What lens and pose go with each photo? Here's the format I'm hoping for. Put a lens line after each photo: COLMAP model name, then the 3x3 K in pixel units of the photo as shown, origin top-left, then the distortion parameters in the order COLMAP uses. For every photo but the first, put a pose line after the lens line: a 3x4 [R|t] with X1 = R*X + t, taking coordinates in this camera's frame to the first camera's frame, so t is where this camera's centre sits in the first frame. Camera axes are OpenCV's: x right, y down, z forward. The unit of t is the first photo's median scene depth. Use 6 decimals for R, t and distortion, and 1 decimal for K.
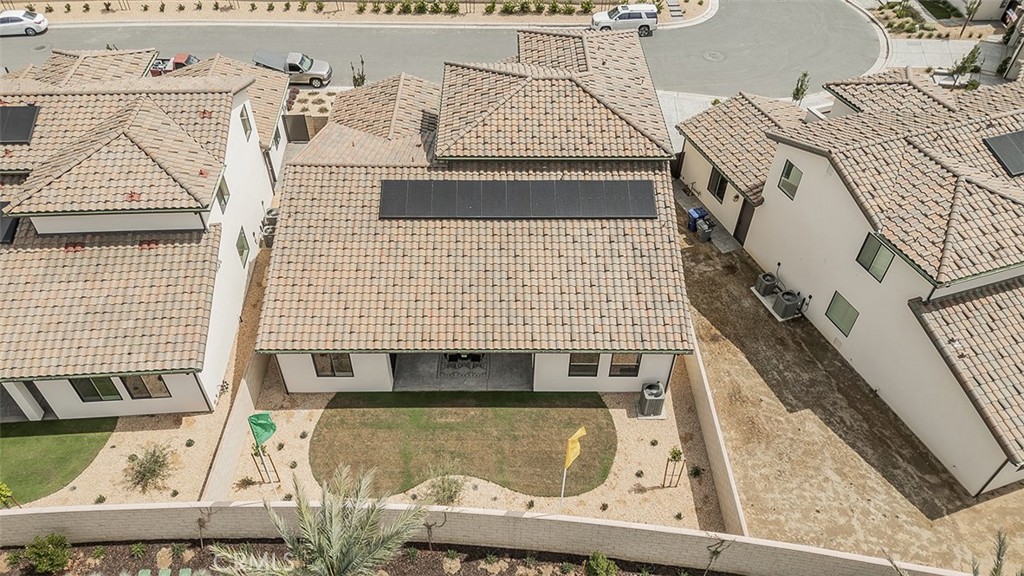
lens RADIAL K [[715.8, 0, 510.5], [0, 715.8, 307.9], [0, 0, 1]] dist [0.074782, -0.040602]
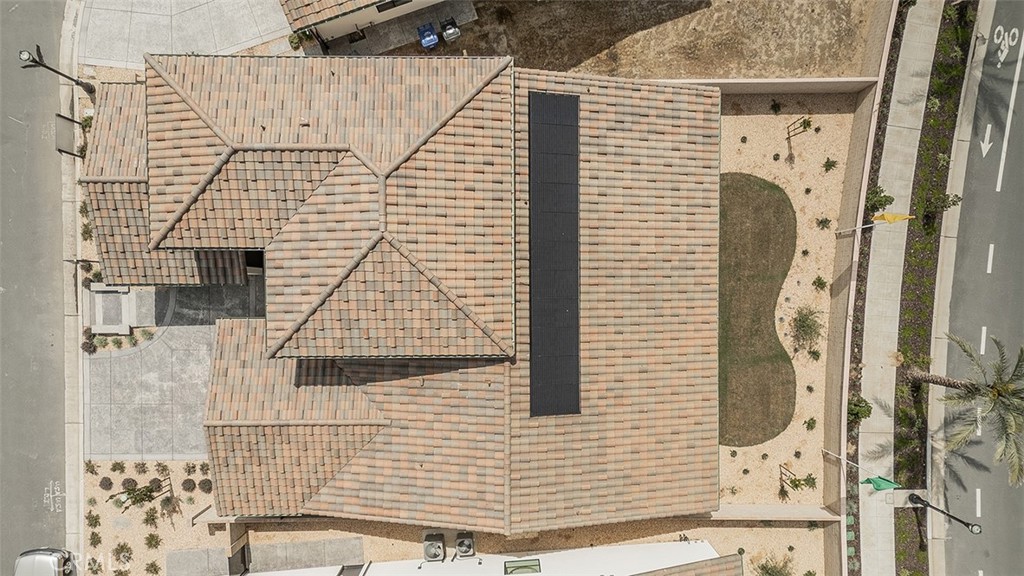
lens RADIAL K [[715.8, 0, 510.5], [0, 715.8, 307.9], [0, 0, 1]] dist [0.074782, -0.040602]
pose [[0.006829, -0.999518, -0.030271, -0.027822], [0.697668, -0.016925, 0.716221, -0.844375], [-0.716388, -0.026010, 0.697217, 0.461639]]
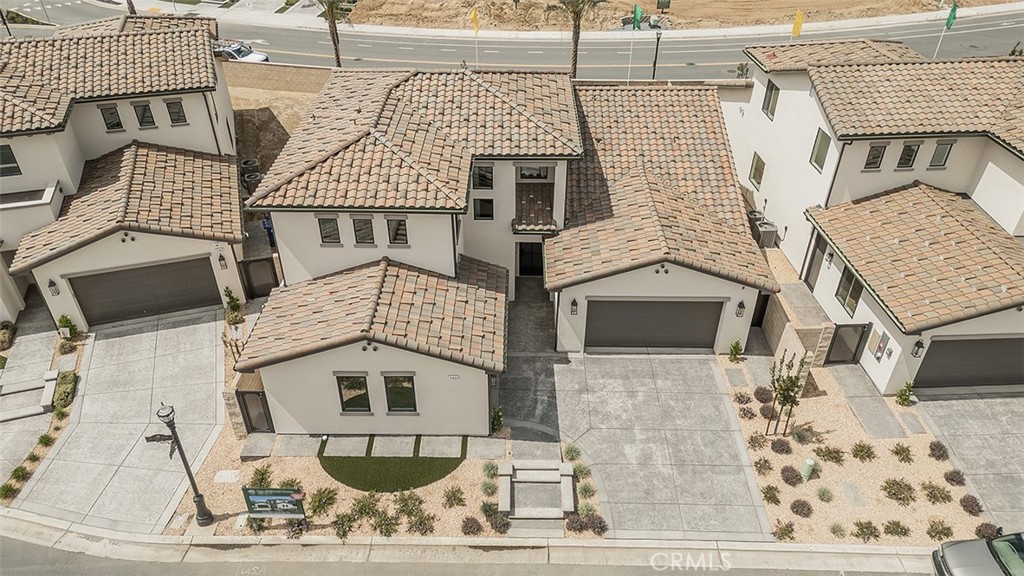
lens RADIAL K [[715.8, 0, 510.5], [0, 715.8, 307.9], [0, 0, 1]] dist [0.074782, -0.040602]
pose [[-0.999700, -0.022371, 0.010009, -0.041945], [0.006168, 0.165578, 0.986177, -1.237036], [-0.023719, 0.985943, -0.165390, 1.589069]]
